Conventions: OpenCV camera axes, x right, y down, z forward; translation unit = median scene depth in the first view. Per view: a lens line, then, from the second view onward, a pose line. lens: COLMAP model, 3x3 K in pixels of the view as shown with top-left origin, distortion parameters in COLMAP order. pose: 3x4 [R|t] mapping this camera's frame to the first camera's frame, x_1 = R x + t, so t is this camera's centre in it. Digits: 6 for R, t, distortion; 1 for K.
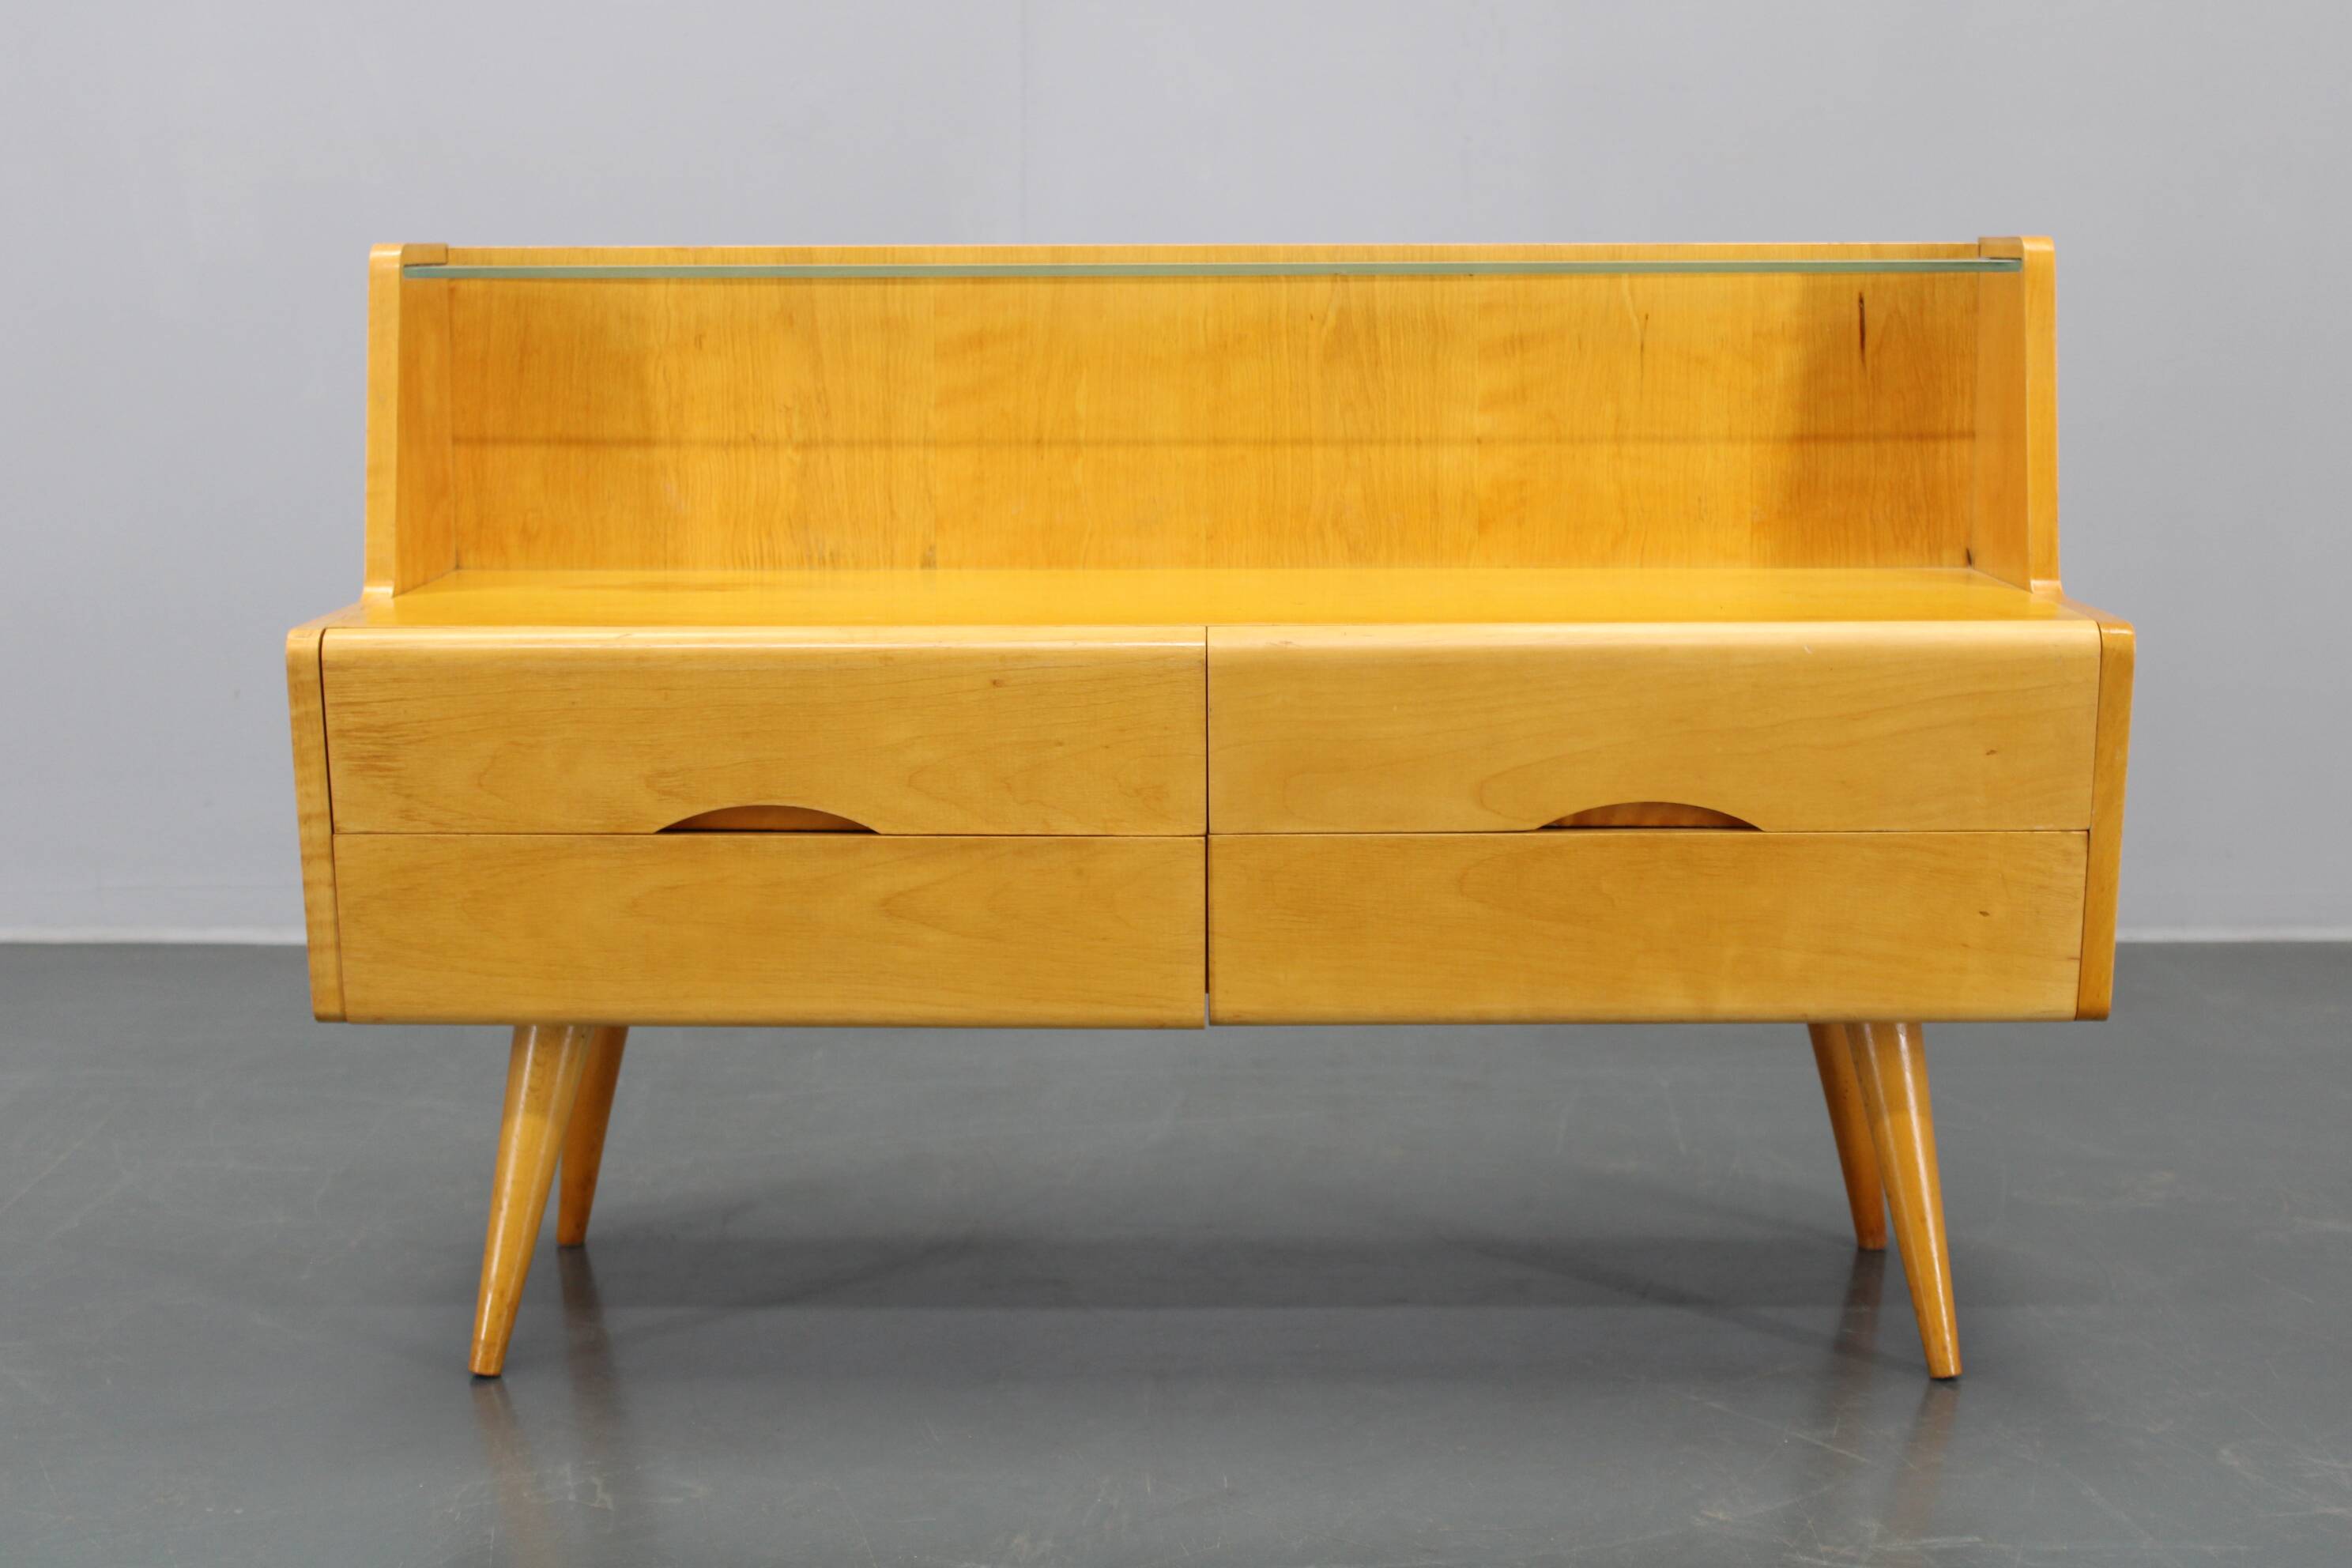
lens RADIAL K [[3387.9, 0, 1163.3], [0, 3387.9, 792.3], [0, 0, 1]] dist [-0.060277, 0.084287]
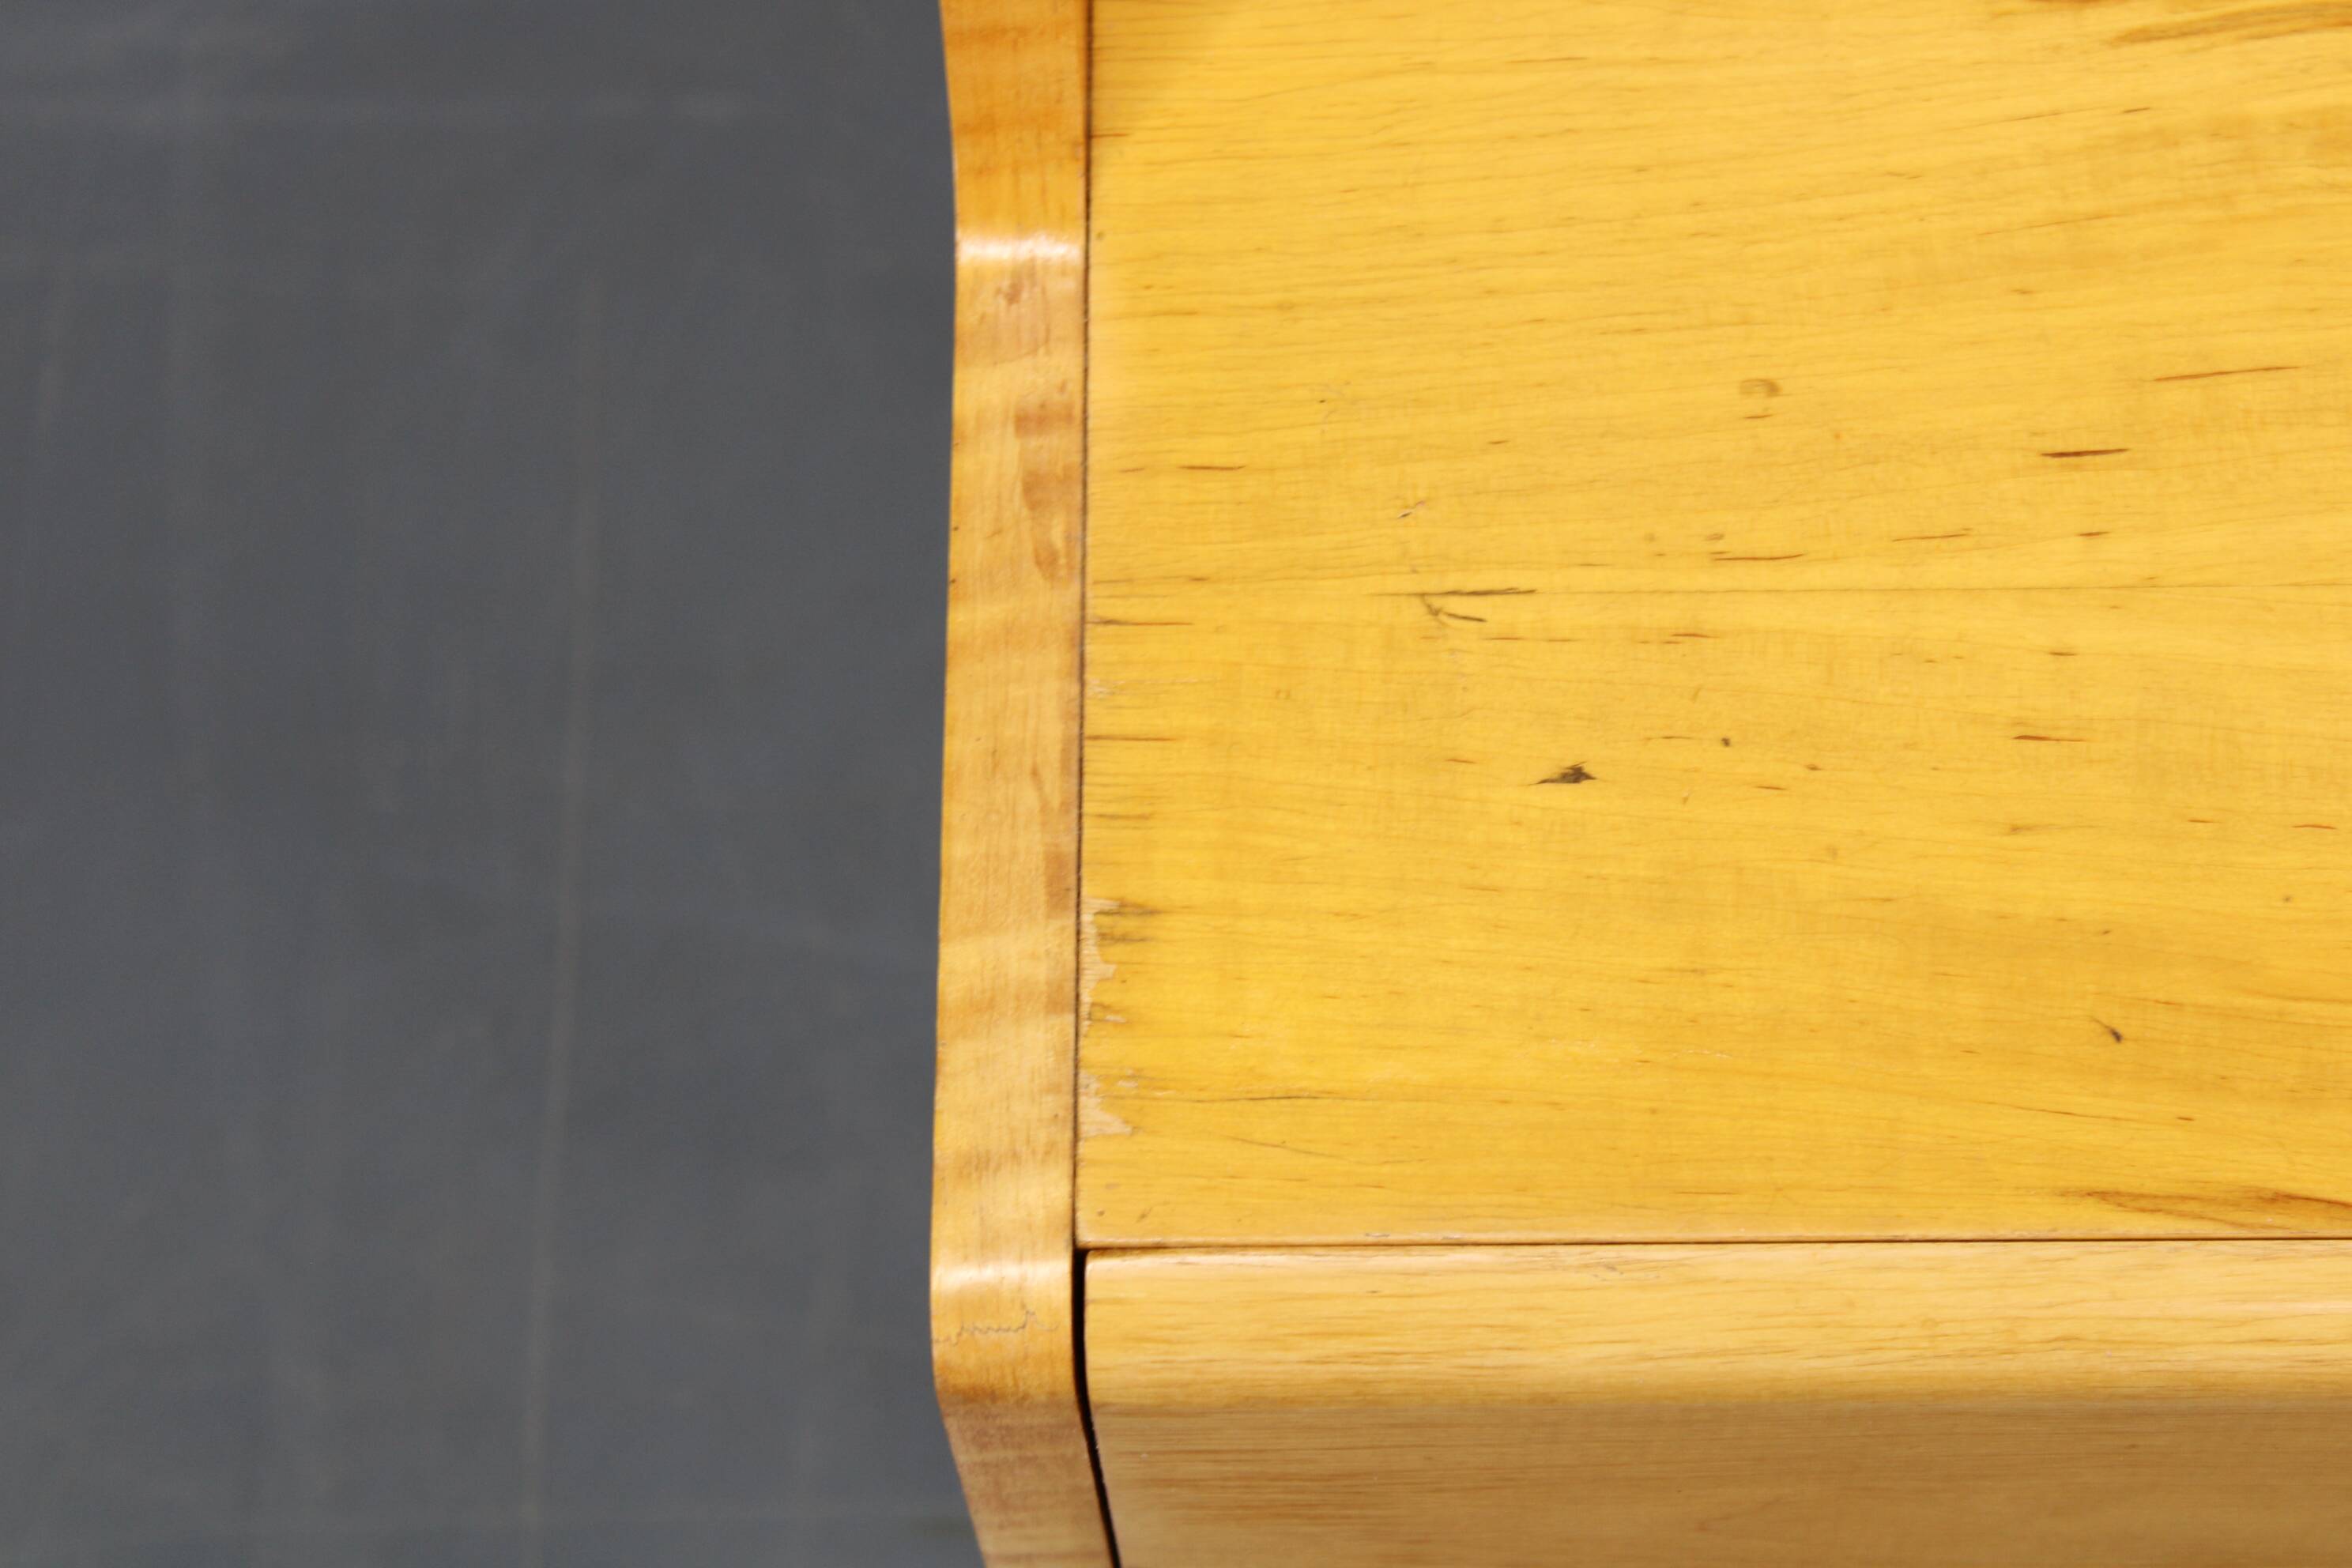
lens RADIAL K [[5275.2, 0, 1176.0], [0, 5275.2, 784.0], [0, 0, 1]] dist [0.072382, 0.238119]
pose [[0.999399, -0.030084, -0.017211, -0.203737], [0.031810, 0.598958, 0.800148, -0.310125], [-0.013763, -0.800215, 0.599555, 0.700147]]
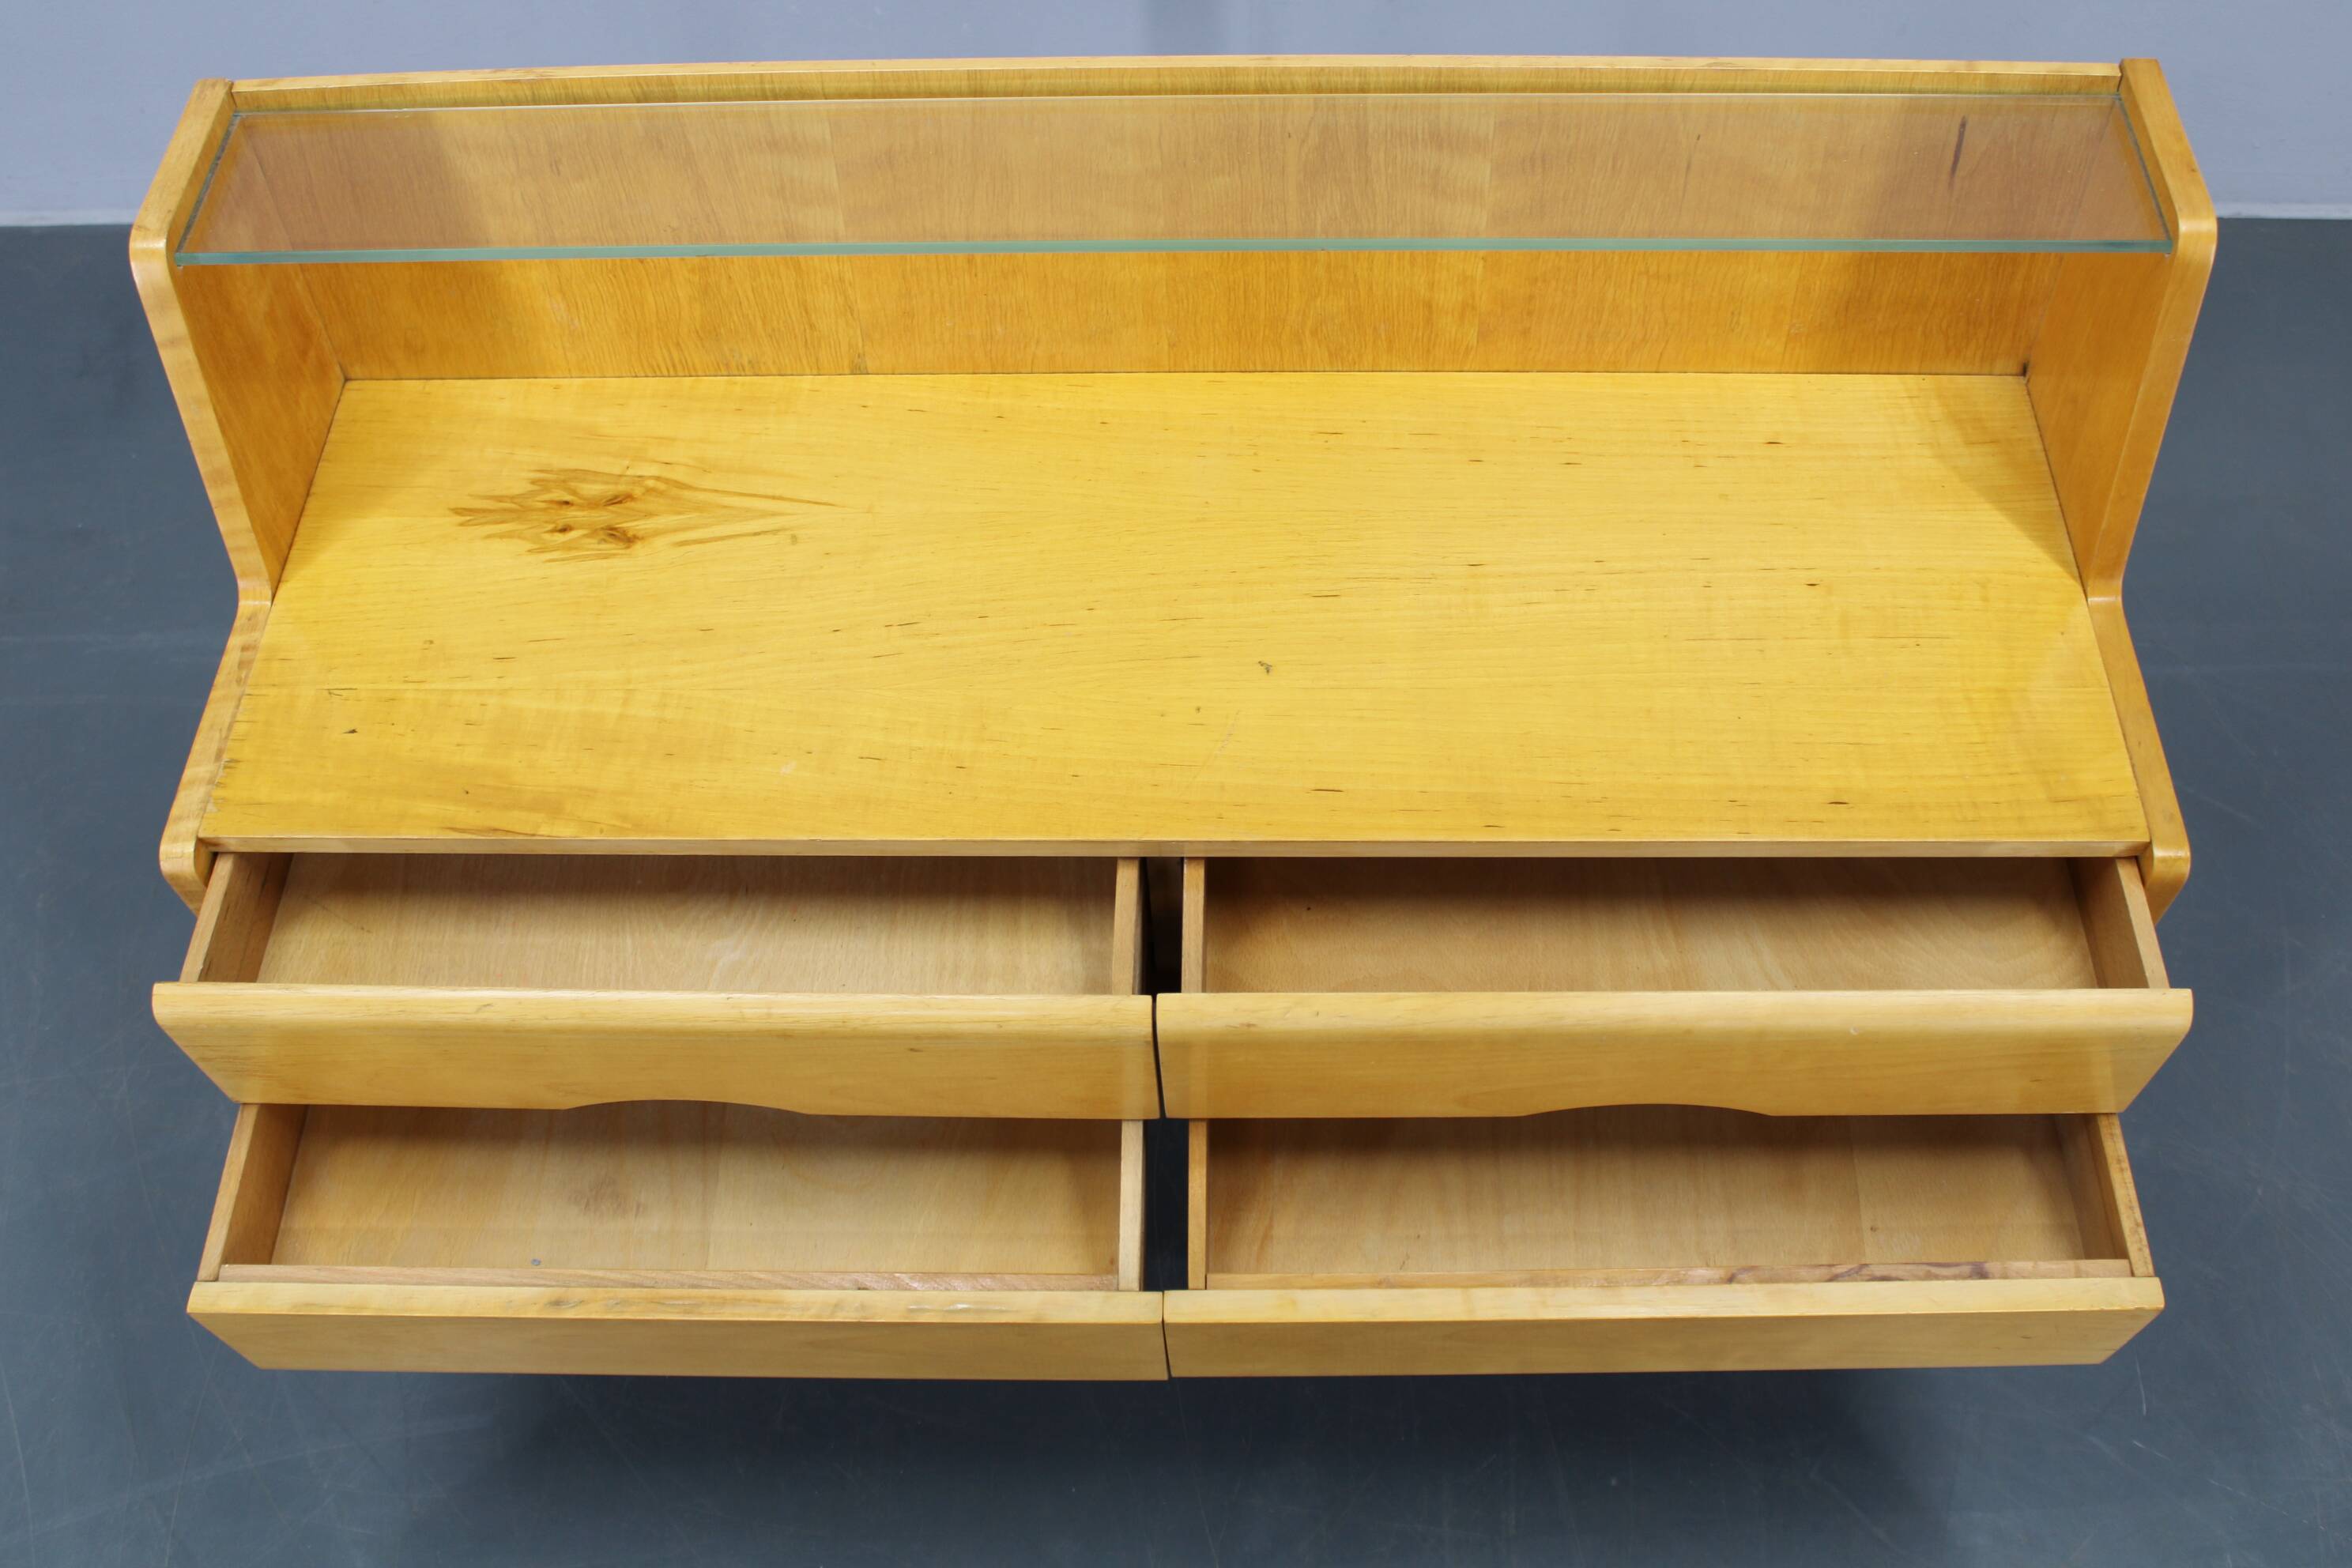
lens RADIAL K [[2309.8, 0, 1180.1], [0, 2309.8, 818.0], [0, 0, 1]] dist [-0.092994, 0.010180]
pose [[0.999734, -0.012676, -0.019283, 0.026033], [0.022563, 0.712214, 0.701599, -0.413562], [0.004841, -0.701847, 0.712311, 0.491068]]
